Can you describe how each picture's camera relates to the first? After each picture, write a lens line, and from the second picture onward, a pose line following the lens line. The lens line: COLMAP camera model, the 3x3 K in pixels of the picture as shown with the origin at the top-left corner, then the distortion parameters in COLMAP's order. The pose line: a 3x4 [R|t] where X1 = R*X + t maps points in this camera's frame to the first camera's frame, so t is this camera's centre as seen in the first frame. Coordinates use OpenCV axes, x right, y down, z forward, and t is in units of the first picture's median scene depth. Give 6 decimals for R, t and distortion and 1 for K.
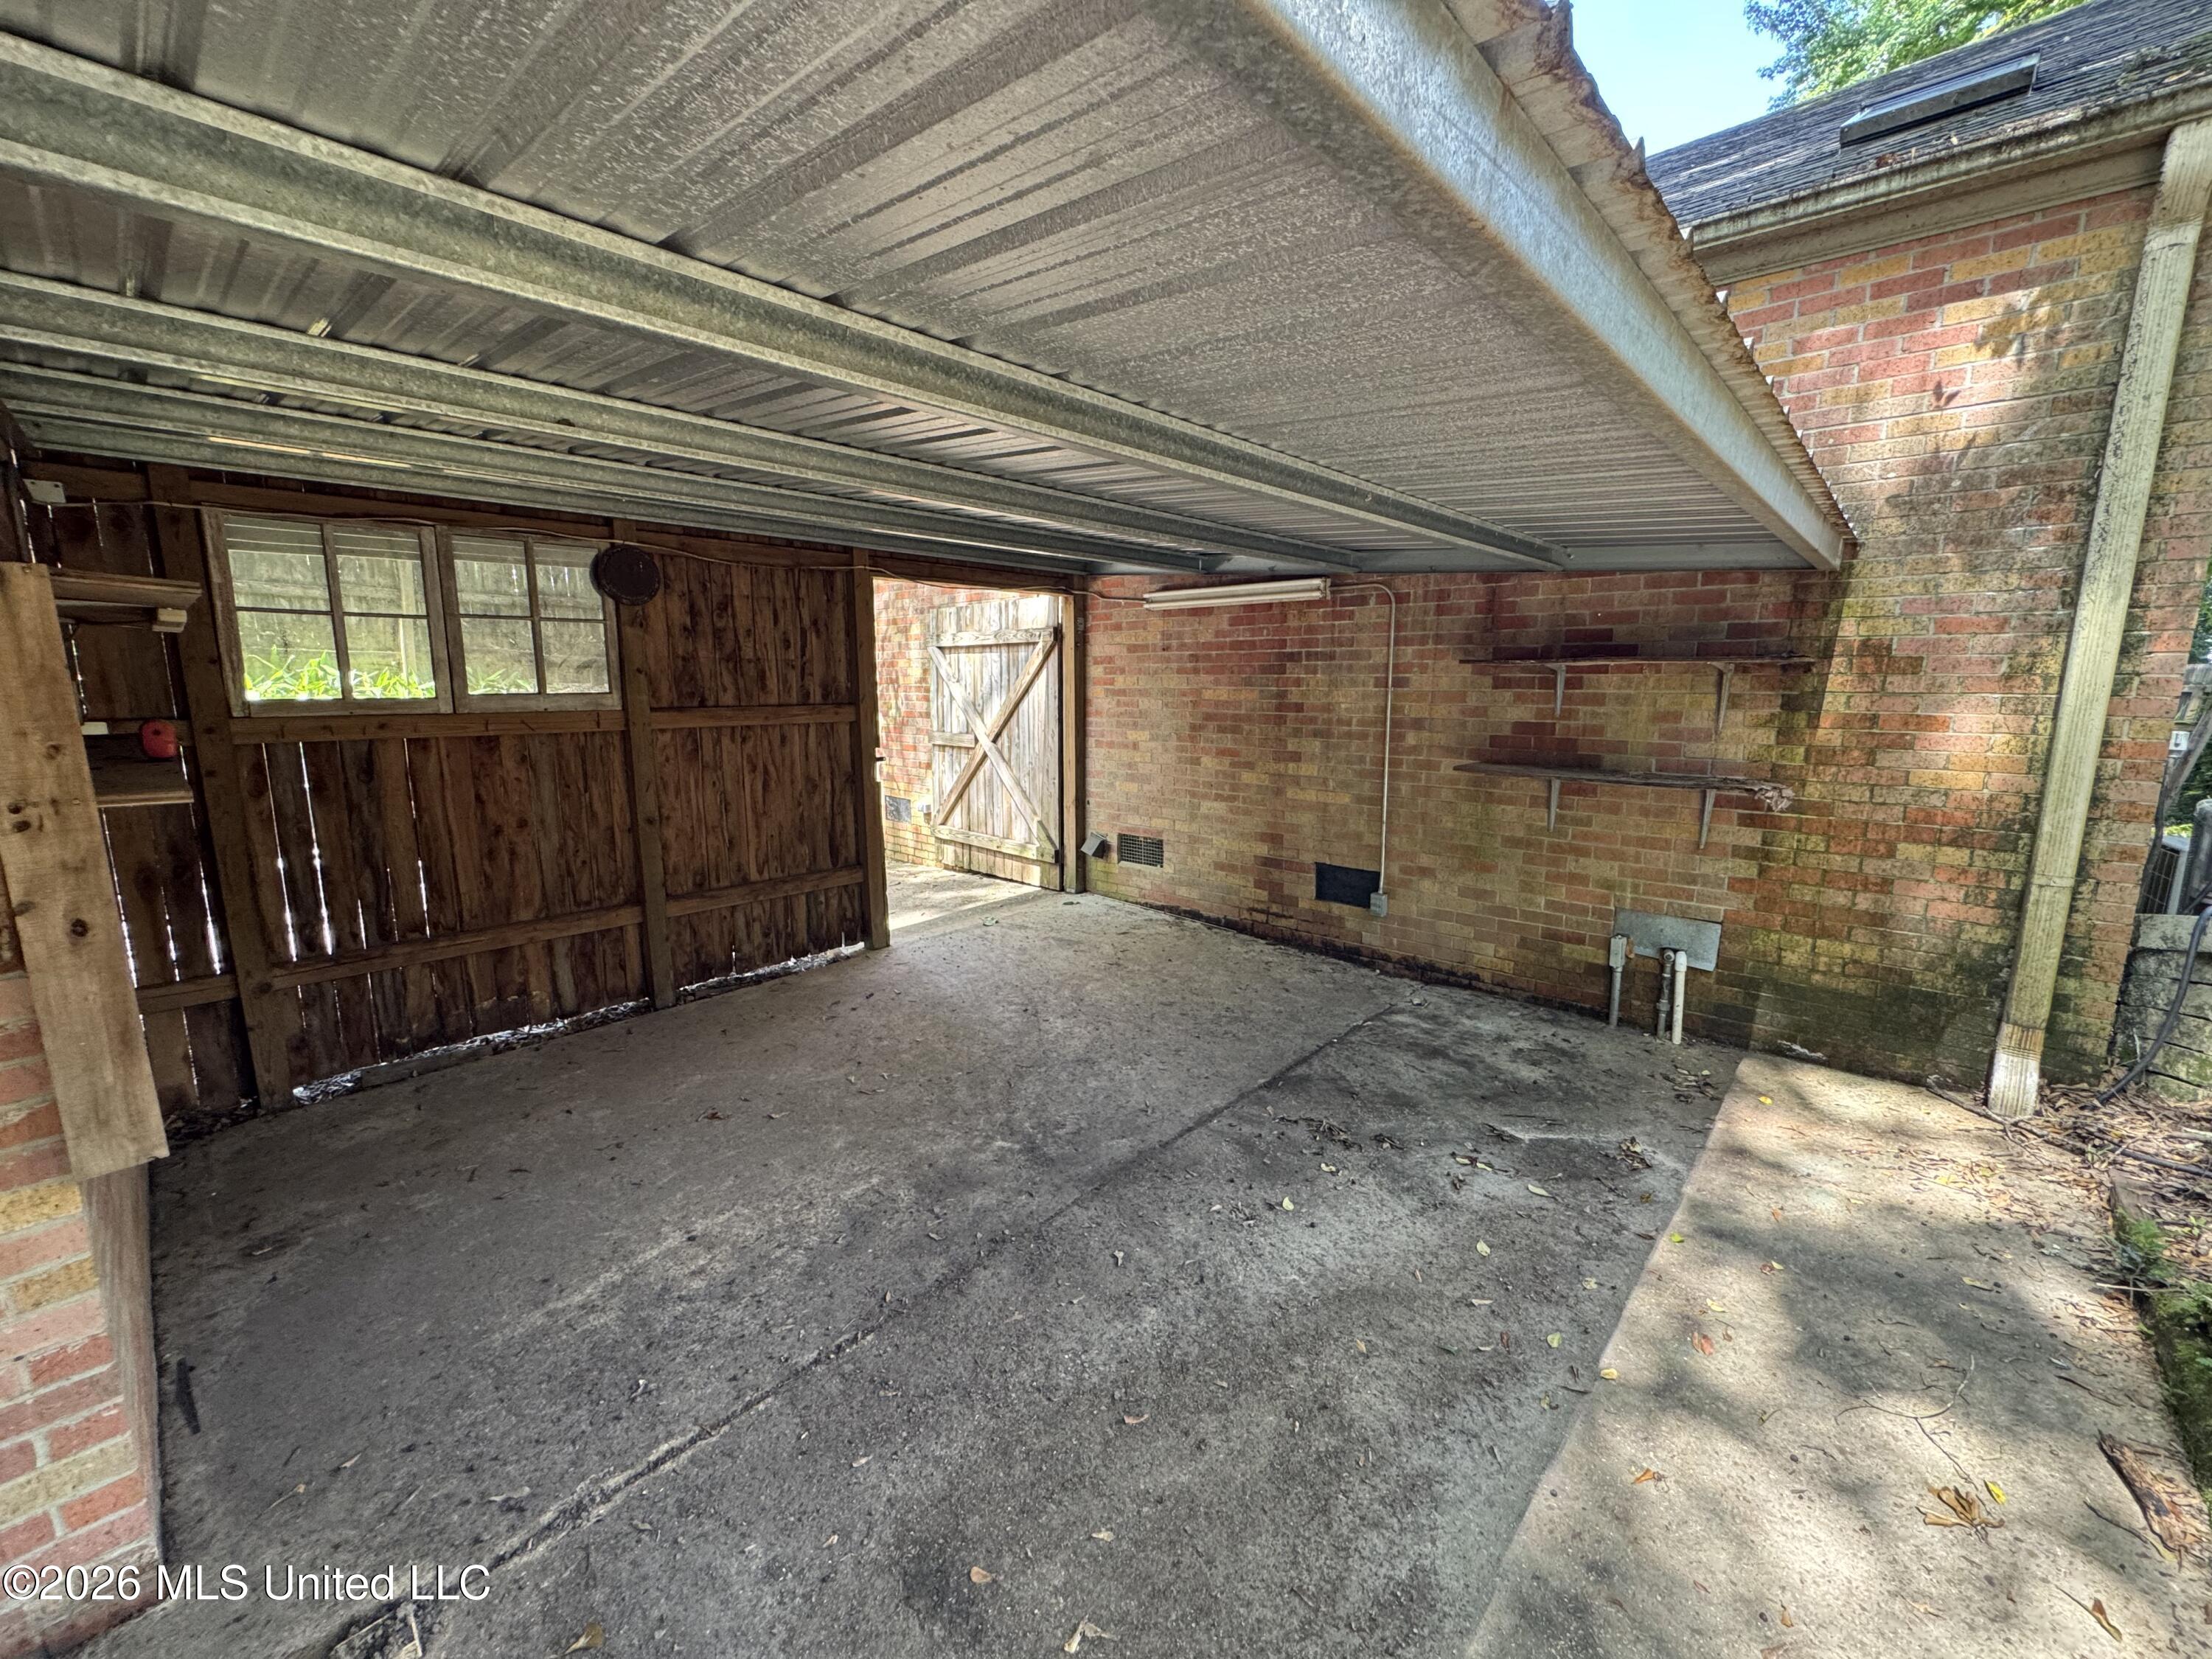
lens RADIAL K [[883.3, 0, 1103.4], [0, 883.3, 828.9], [0, 0, 1]] dist [-0.002976, 0.000645]
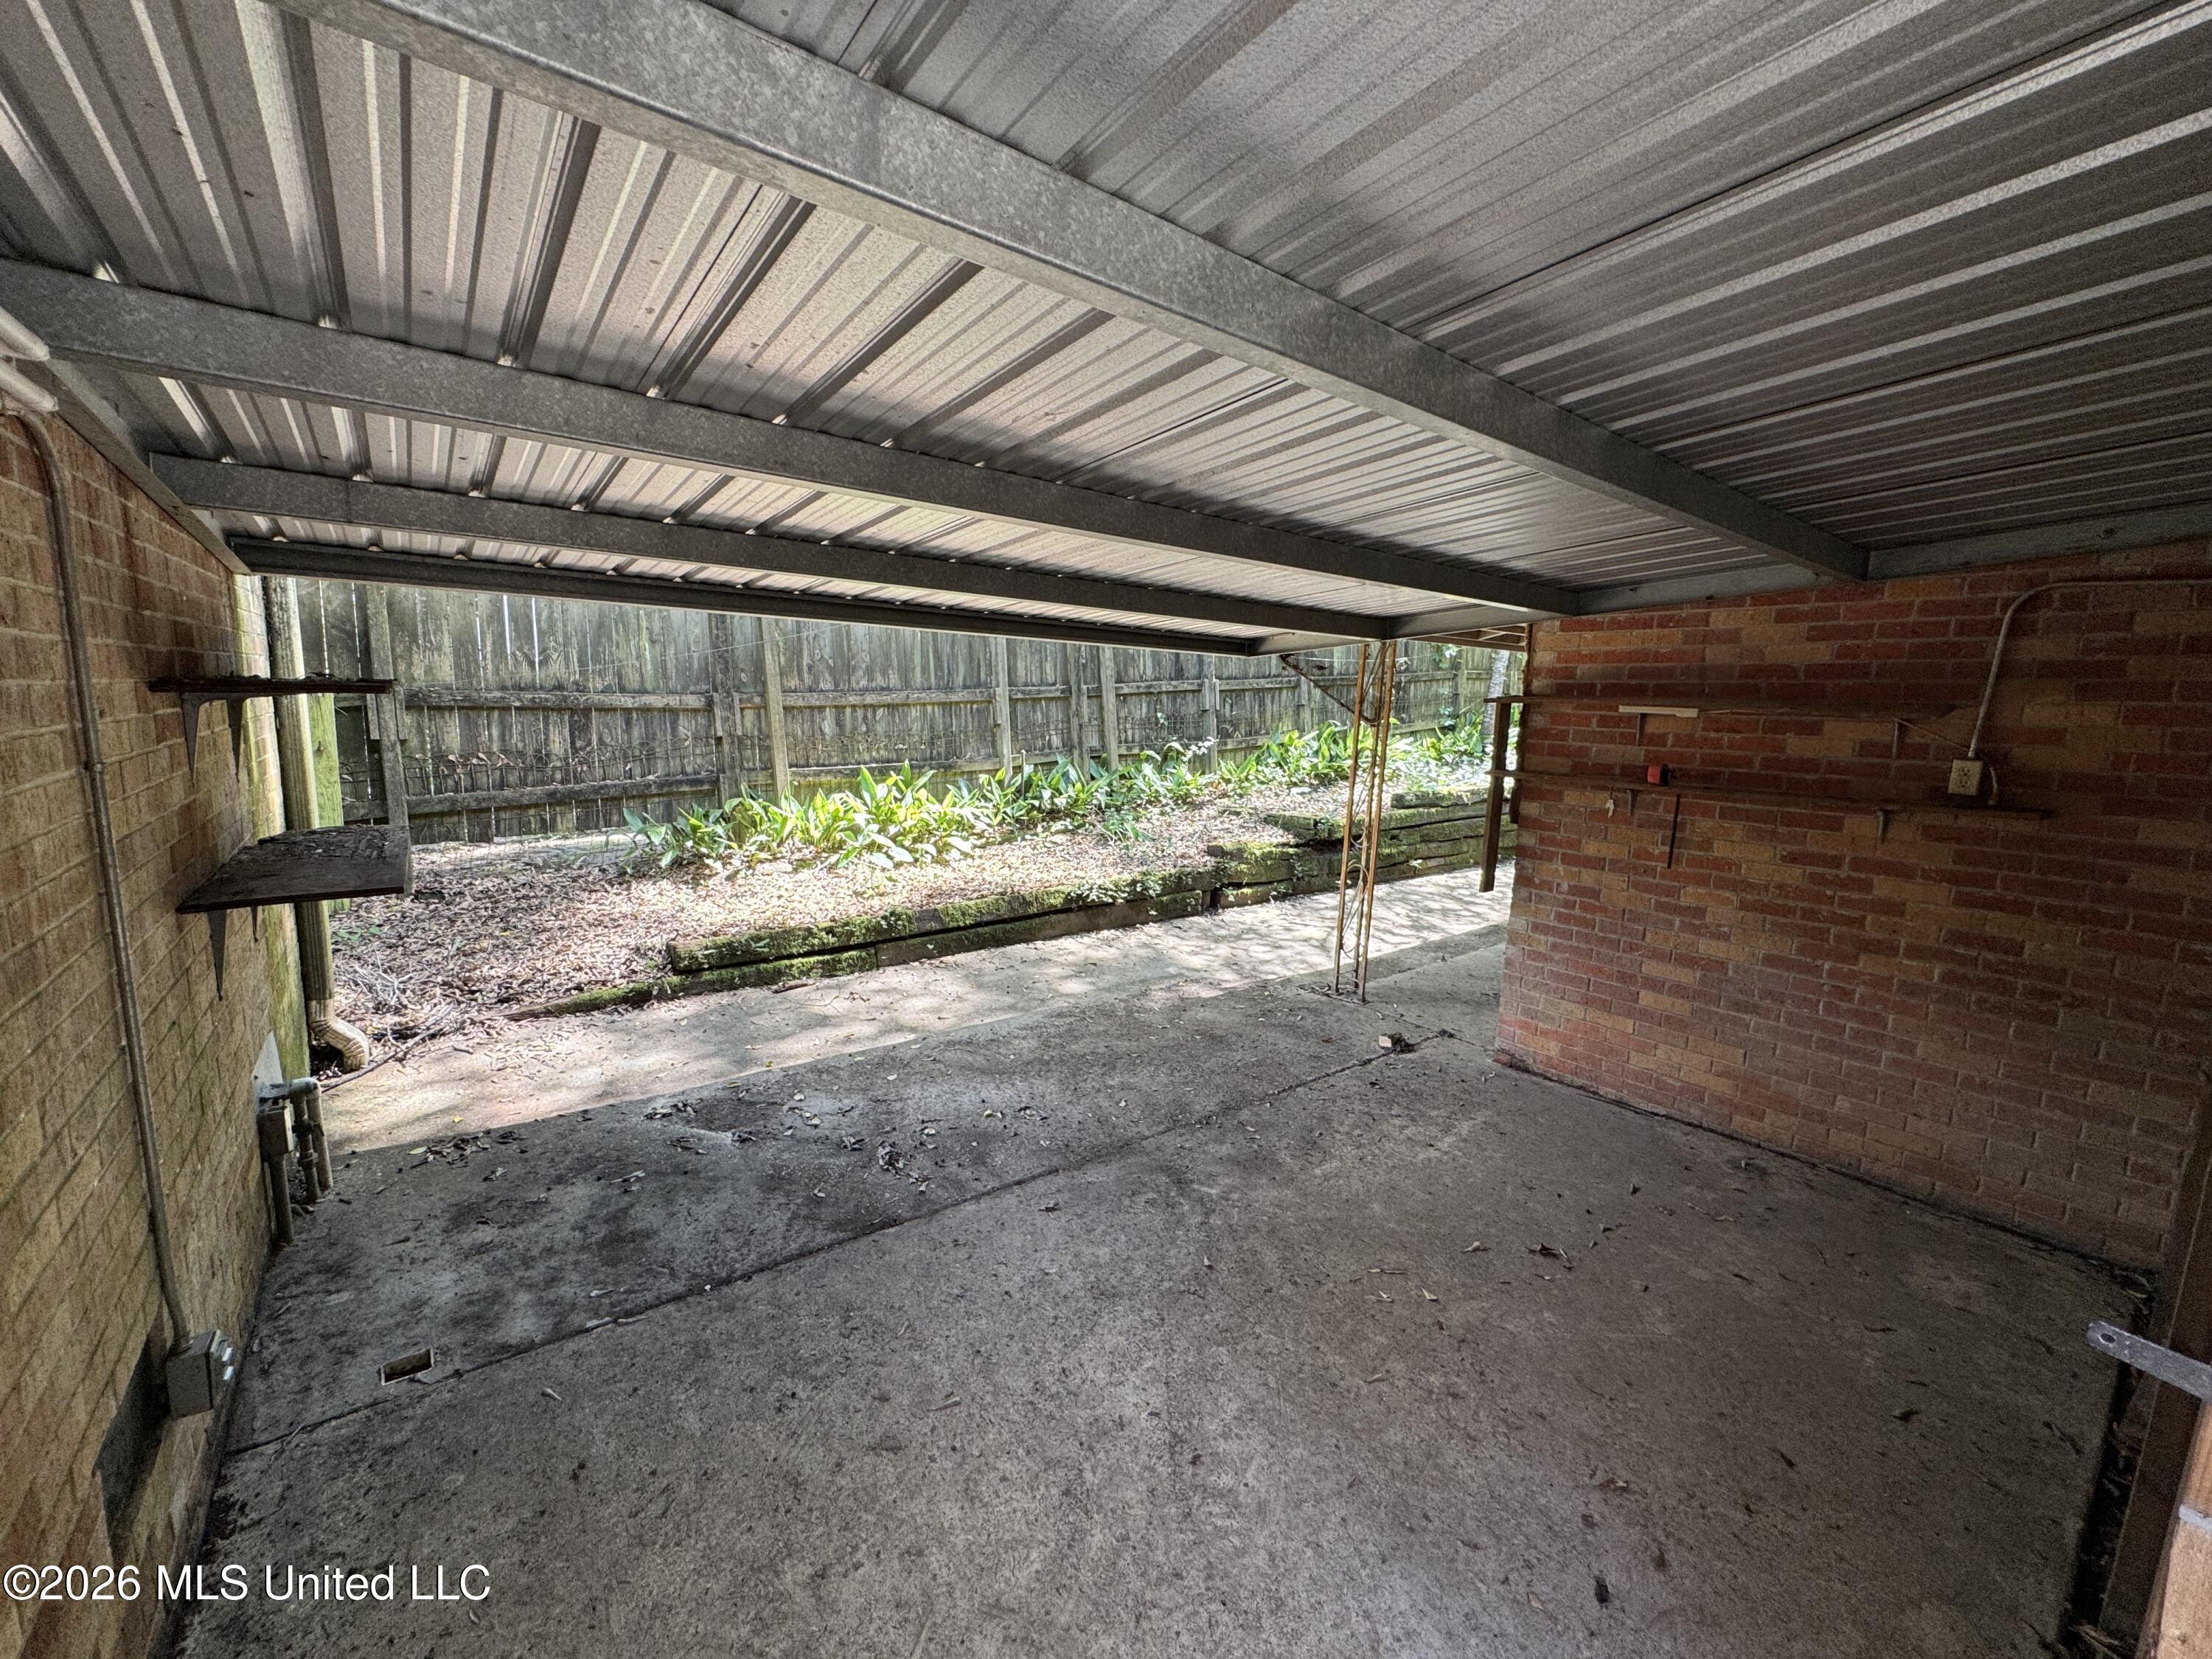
lens RADIAL K [[883.3, 0, 1103.4], [0, 883.3, 828.9], [0, 0, 1]] dist [-0.002976, 0.000645]
pose [[-0.985852, -0.054798, 0.158405, -0.133096], [-0.003242, 0.951107, 0.308844, -0.355525], [-0.167584, 0.303961, -0.937829, 1.870638]]
